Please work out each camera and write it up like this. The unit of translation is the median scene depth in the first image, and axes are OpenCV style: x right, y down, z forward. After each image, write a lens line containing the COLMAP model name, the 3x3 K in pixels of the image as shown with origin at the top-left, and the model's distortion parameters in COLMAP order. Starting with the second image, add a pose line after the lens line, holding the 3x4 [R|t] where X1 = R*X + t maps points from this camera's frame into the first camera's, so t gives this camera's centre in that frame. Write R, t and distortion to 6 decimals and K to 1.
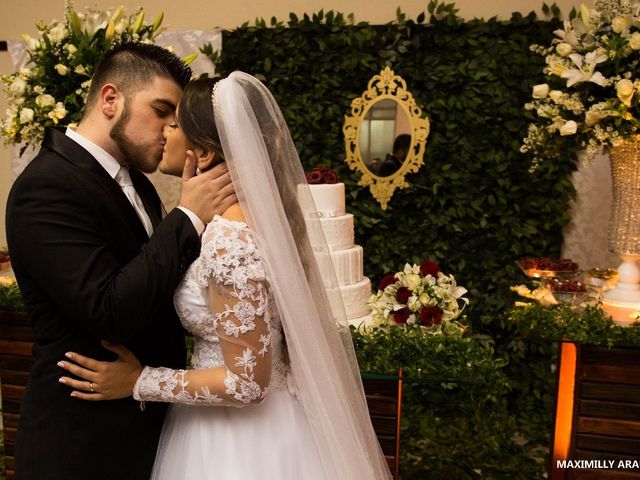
lens RADIAL K [[711.7, 0, 320.0], [0, 711.7, 240.0], [0, 0, 1]] dist [-0.094787, 0.052535]
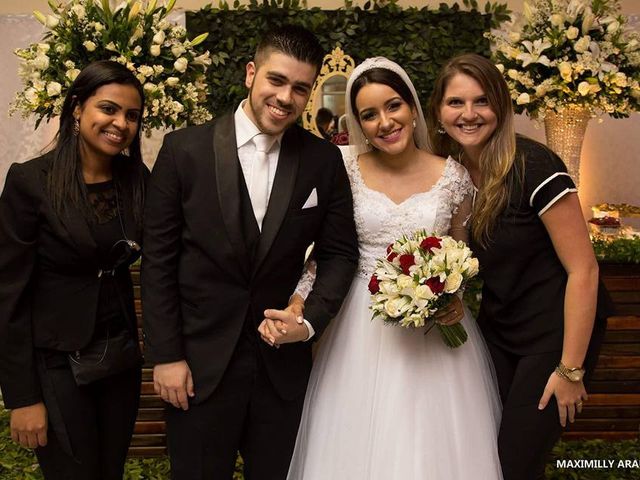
lens RADIAL K [[711.7, 0, 320.0], [0, 711.7, 240.0], [0, 0, 1]] dist [-0.094787, 0.052535]
pose [[0.960610, -0.056723, 0.272049, -0.270274], [0.048012, 0.998102, 0.038575, 0.023234], [-0.273721, -0.023993, 0.961510, -0.108619]]
